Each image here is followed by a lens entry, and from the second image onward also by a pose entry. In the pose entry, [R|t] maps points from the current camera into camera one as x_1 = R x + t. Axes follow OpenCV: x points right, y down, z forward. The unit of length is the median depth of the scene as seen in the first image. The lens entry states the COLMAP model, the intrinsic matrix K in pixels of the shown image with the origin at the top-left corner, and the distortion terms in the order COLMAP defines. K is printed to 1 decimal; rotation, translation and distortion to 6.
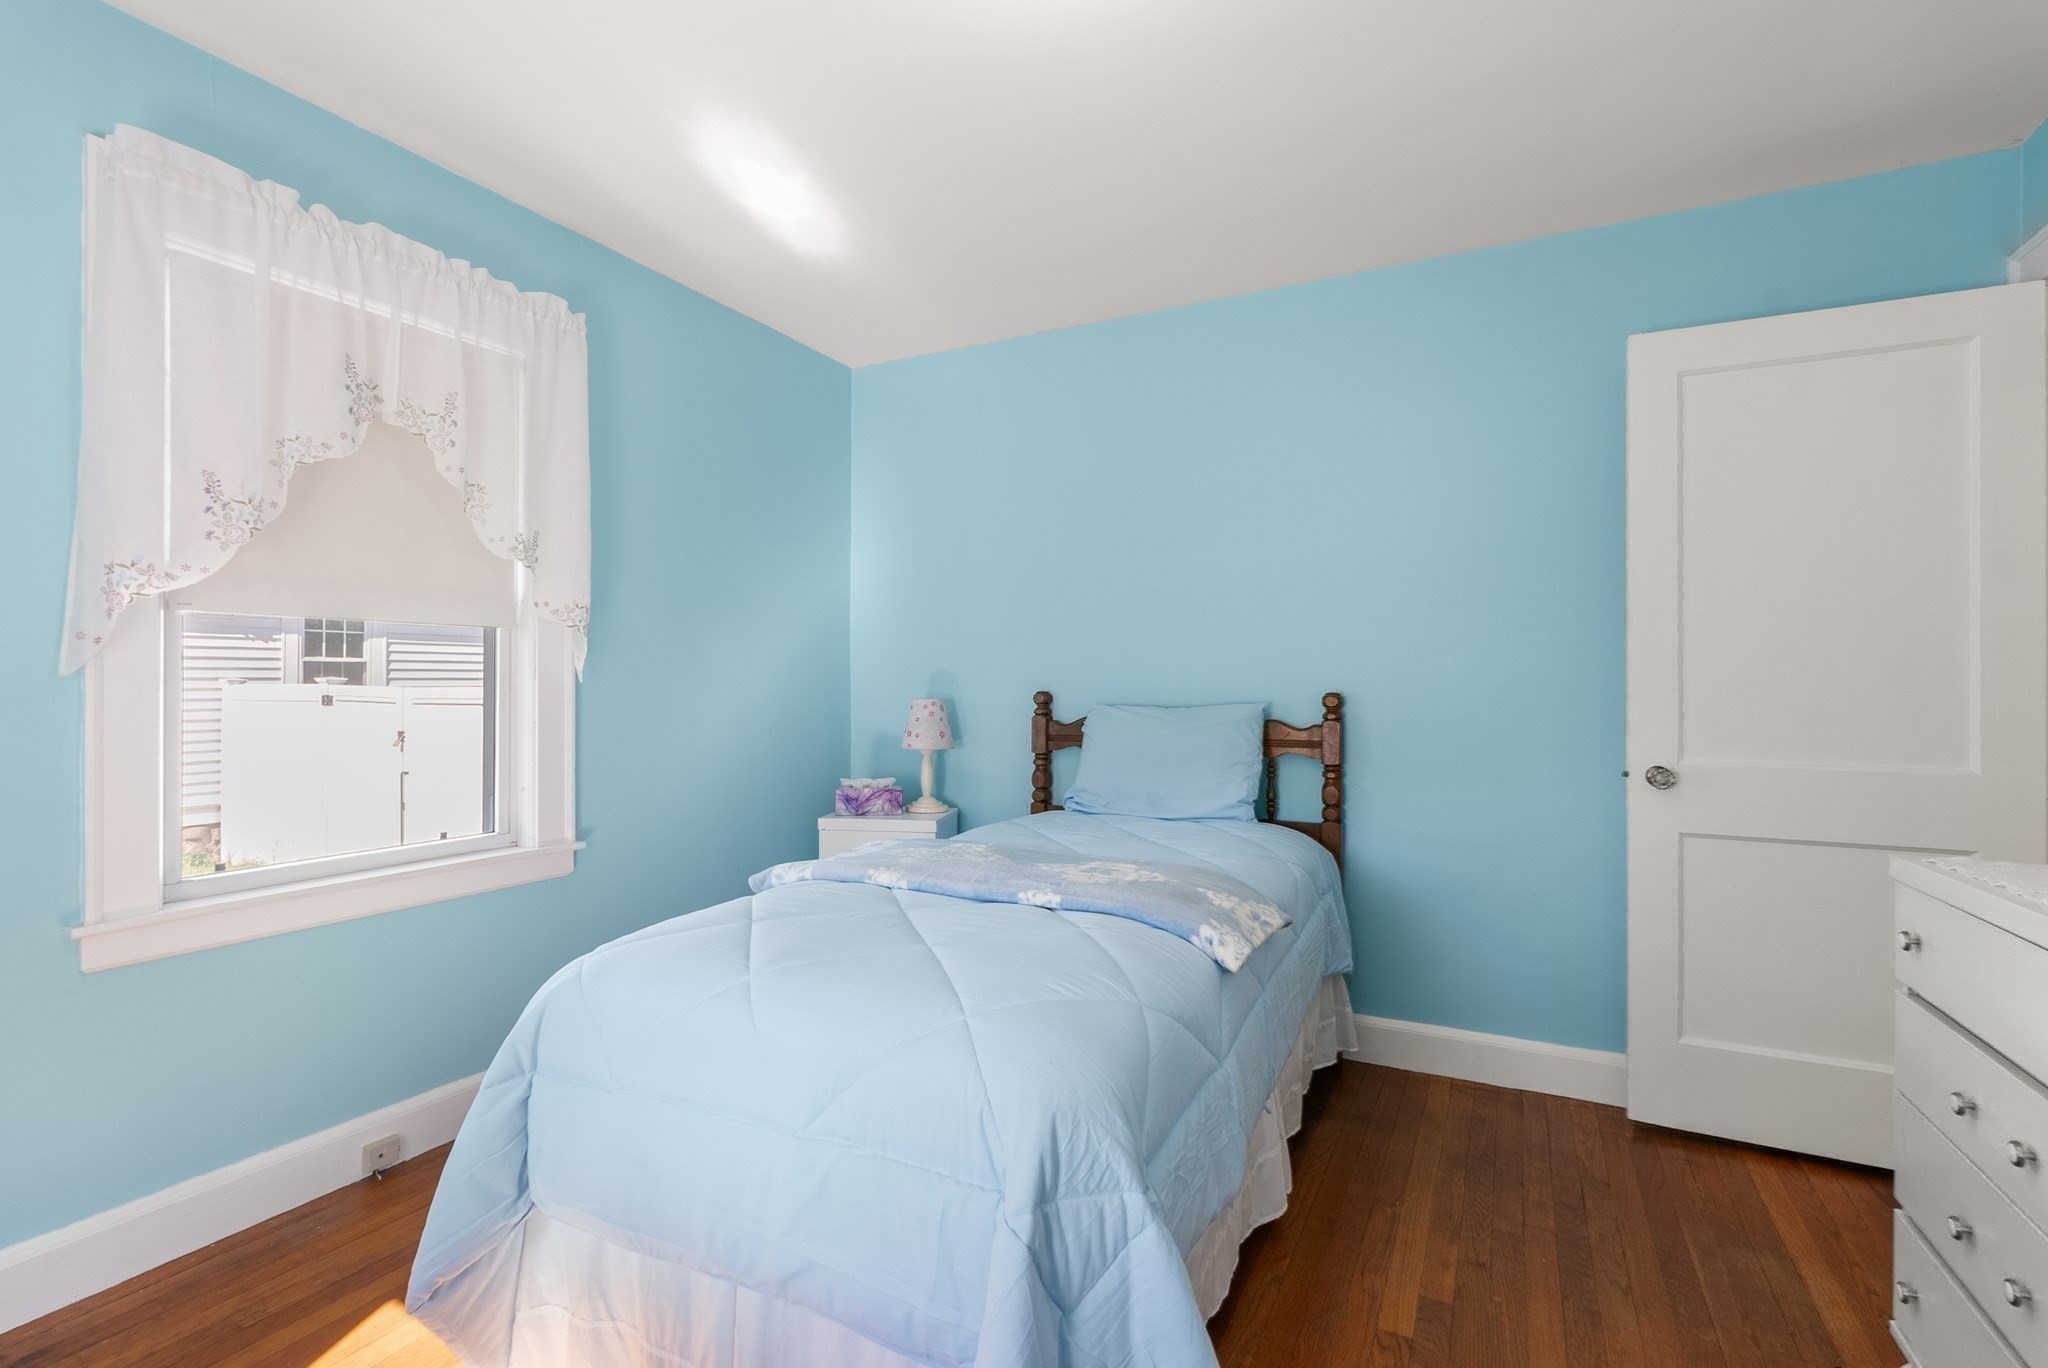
lens RADIAL K [[935.6, 0, 1024.7], [0, 935.6, 678.4], [0, 0, 1]] dist [-0.005607, 0.000247]
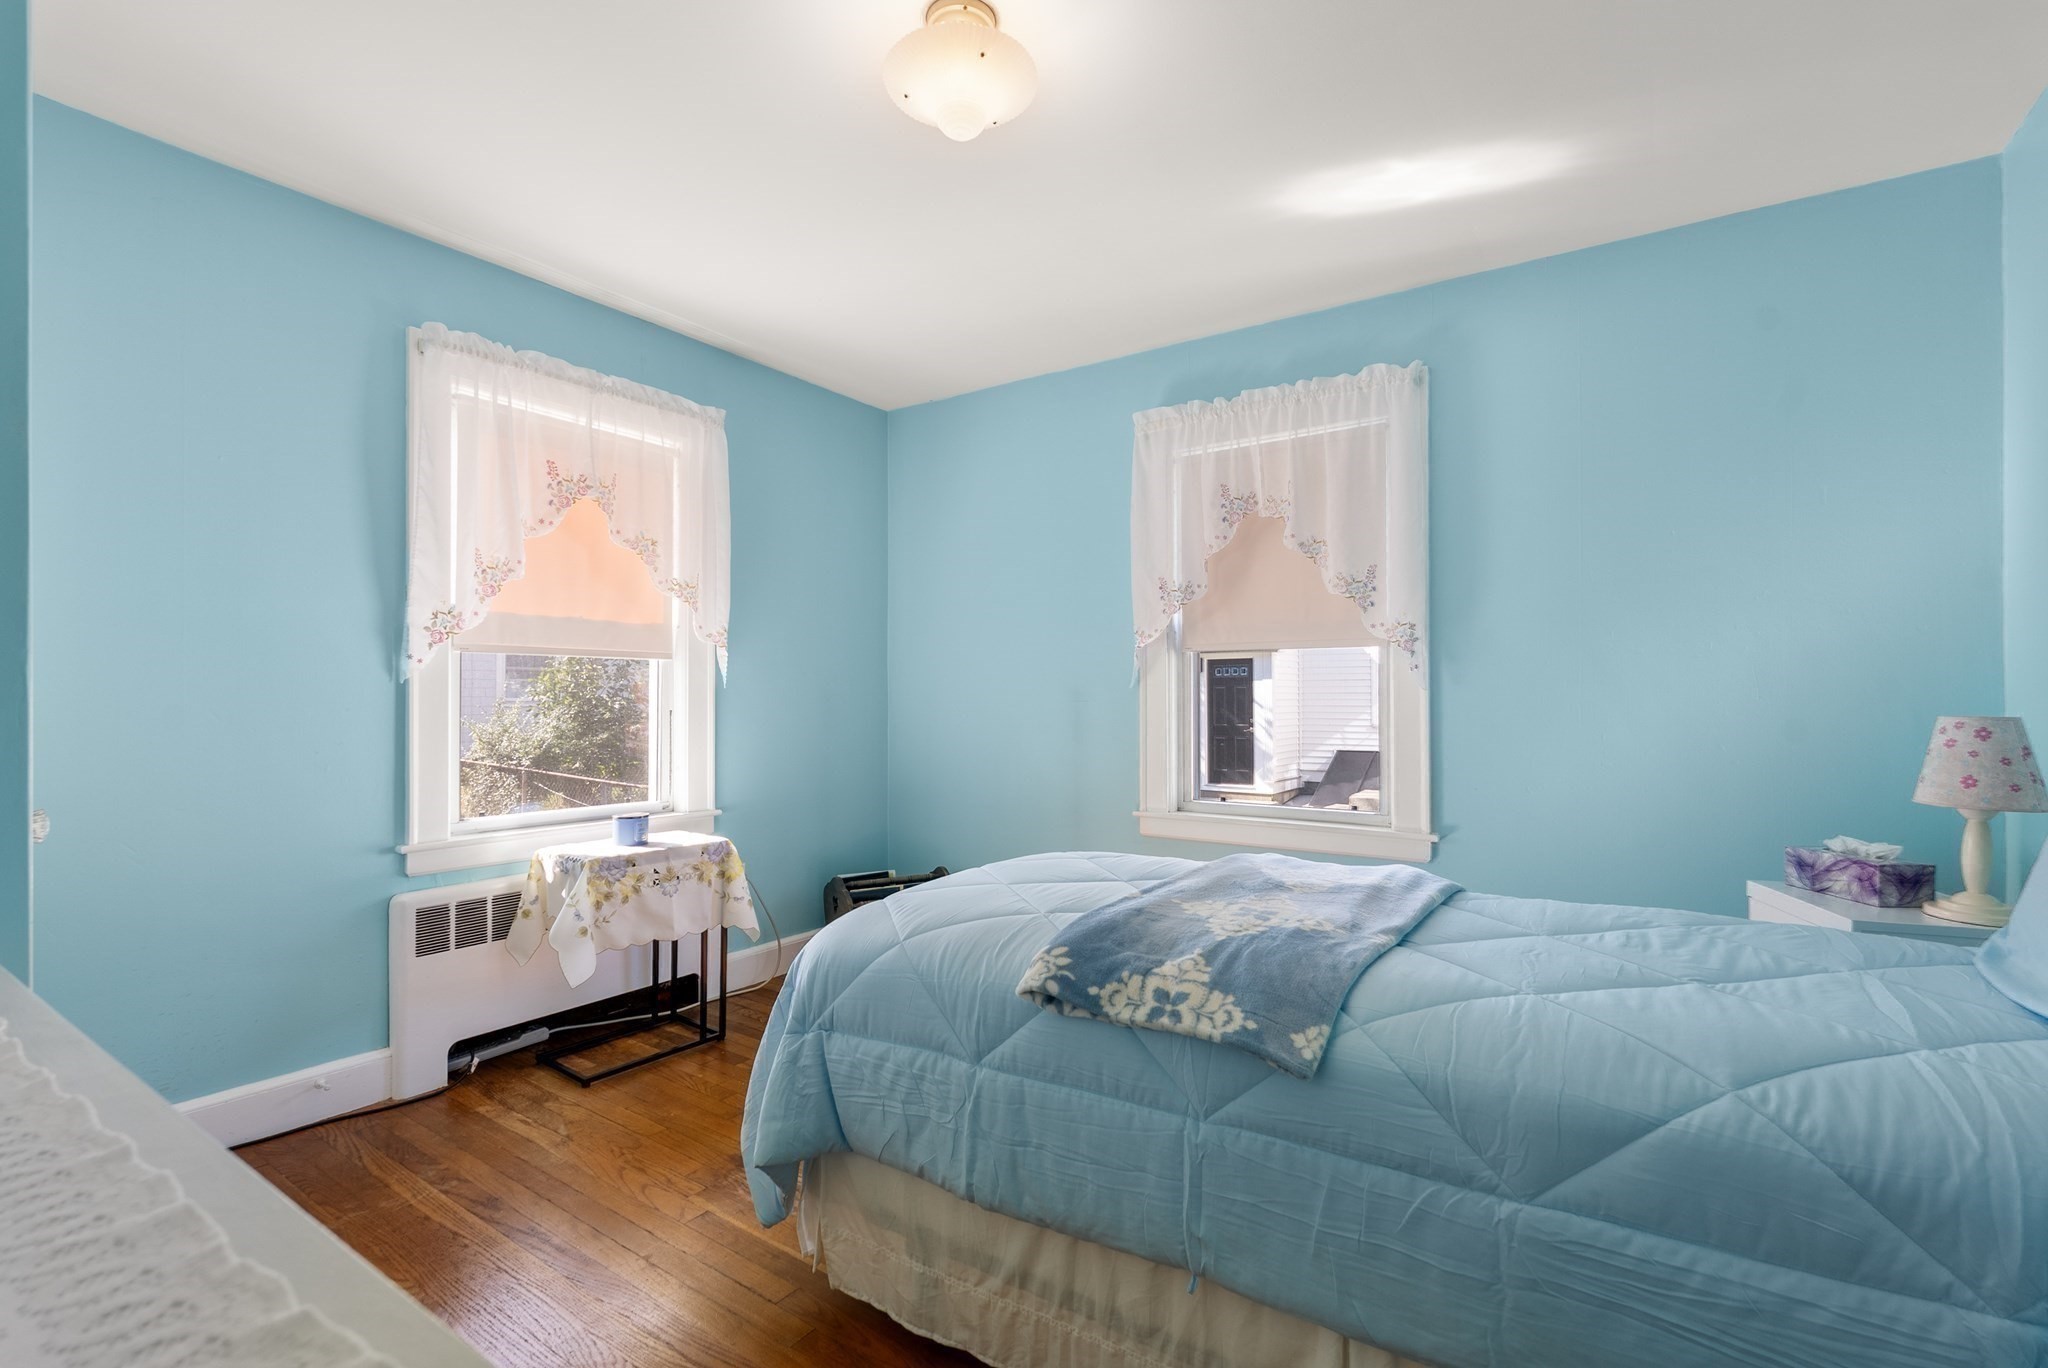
lens RADIAL K [[935.6, 0, 1026.0], [0, 935.6, 693.0], [0, 0, 1]] dist [-0.005607, 0.000247]
pose [[-0.138491, -0.006128, -0.990345, 0.548607], [0.001887, 0.999977, -0.006451, 0.010483], [0.990362, -0.002762, -0.138477, 0.543800]]
